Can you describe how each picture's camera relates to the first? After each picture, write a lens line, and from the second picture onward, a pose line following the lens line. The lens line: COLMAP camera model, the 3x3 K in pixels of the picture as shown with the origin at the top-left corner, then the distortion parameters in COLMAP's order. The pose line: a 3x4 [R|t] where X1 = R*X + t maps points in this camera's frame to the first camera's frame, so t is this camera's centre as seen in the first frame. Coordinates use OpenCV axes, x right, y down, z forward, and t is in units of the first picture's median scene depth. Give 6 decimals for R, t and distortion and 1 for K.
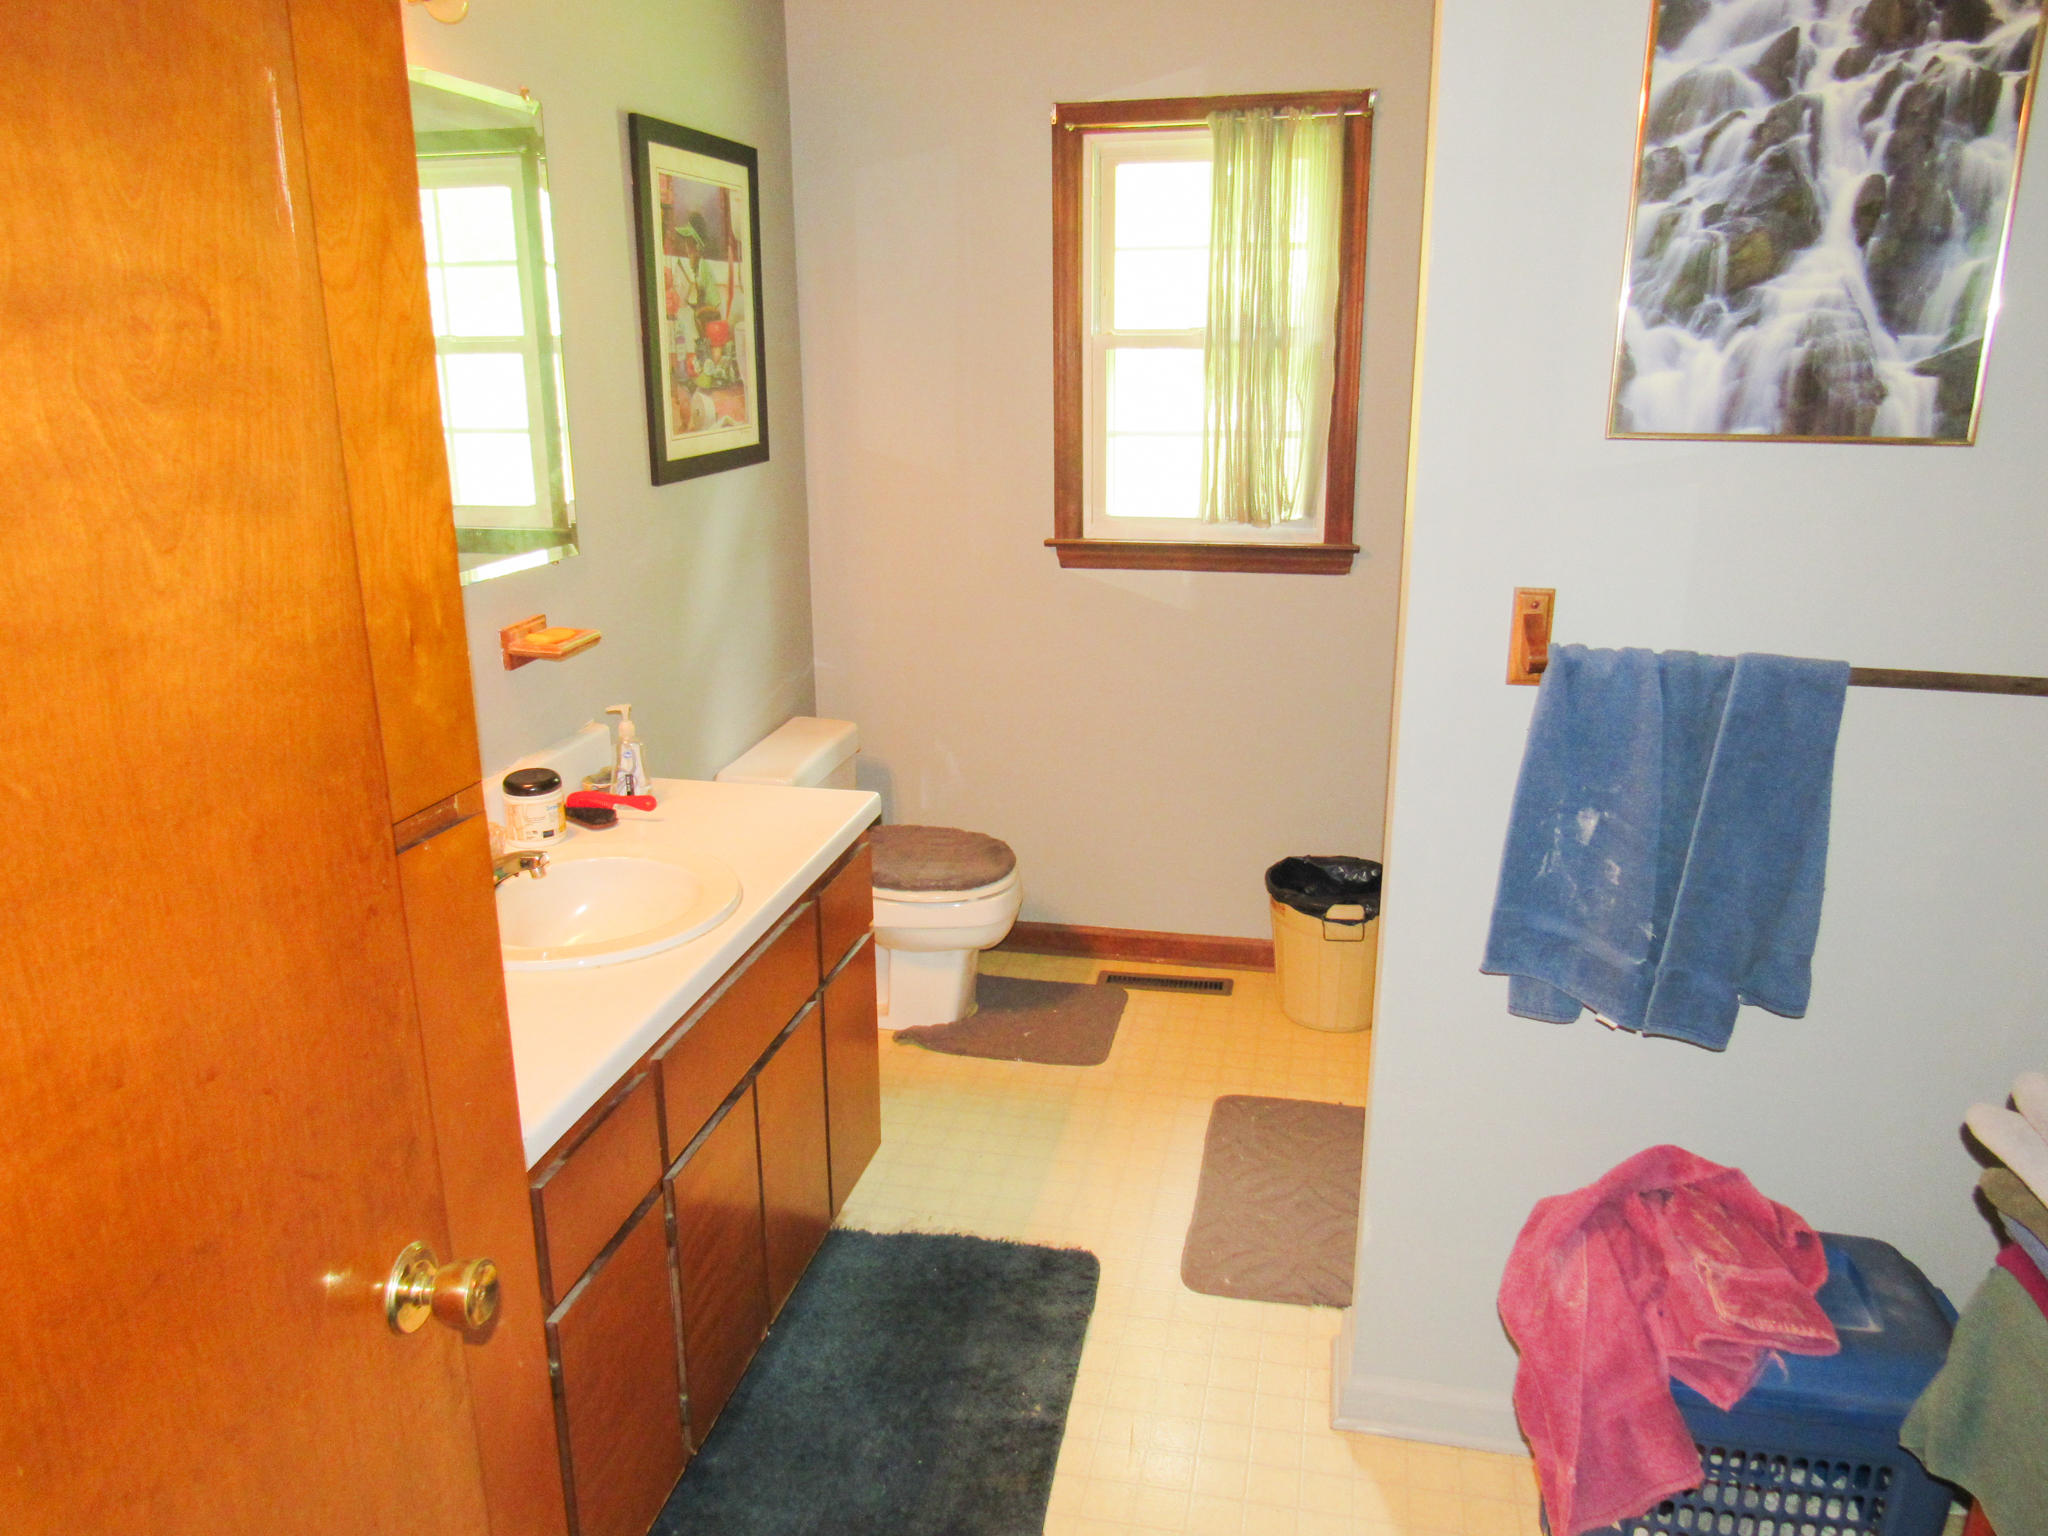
lens RADIAL K [[1468.1, 0, 1019.9], [0, 1468.1, 766.8], [0, 0, 1]] dist [-0.026155, 0.006564]
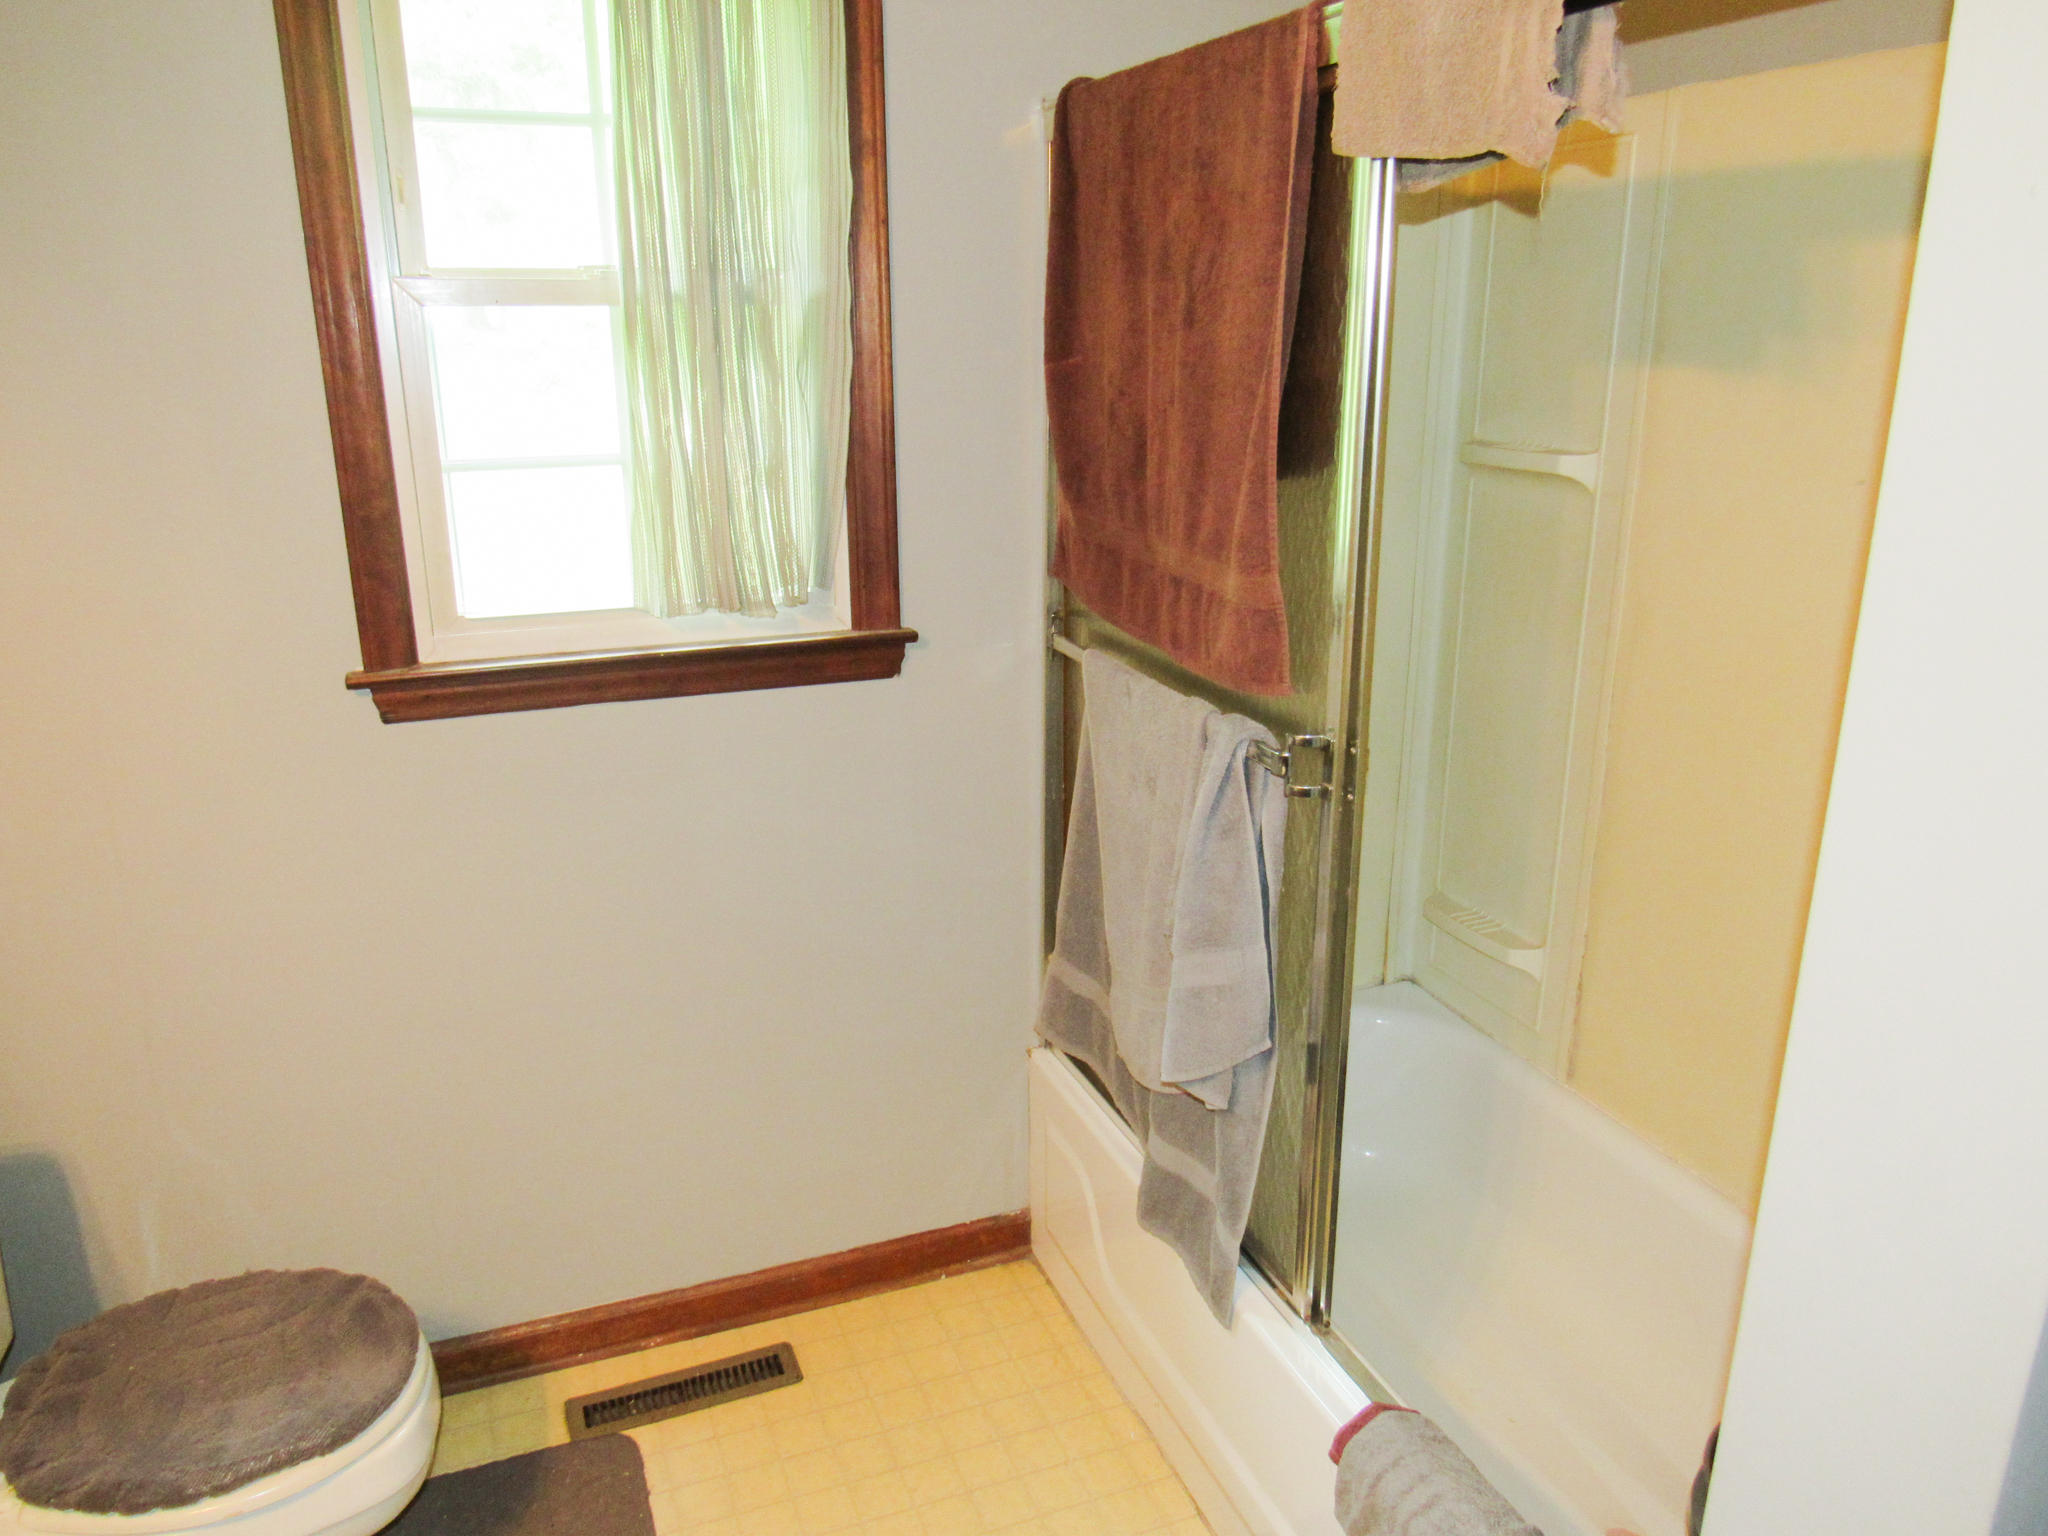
lens RADIAL K [[1468.1, 0, 1019.9], [0, 1468.1, 766.8], [0, 0, 1]] dist [-0.026155, 0.006564]
pose [[0.829812, -0.158650, 0.535017, -0.066955], [0.150532, 0.986834, 0.059153, -0.120484], [-0.537357, 0.031451, 0.842768, 0.447236]]
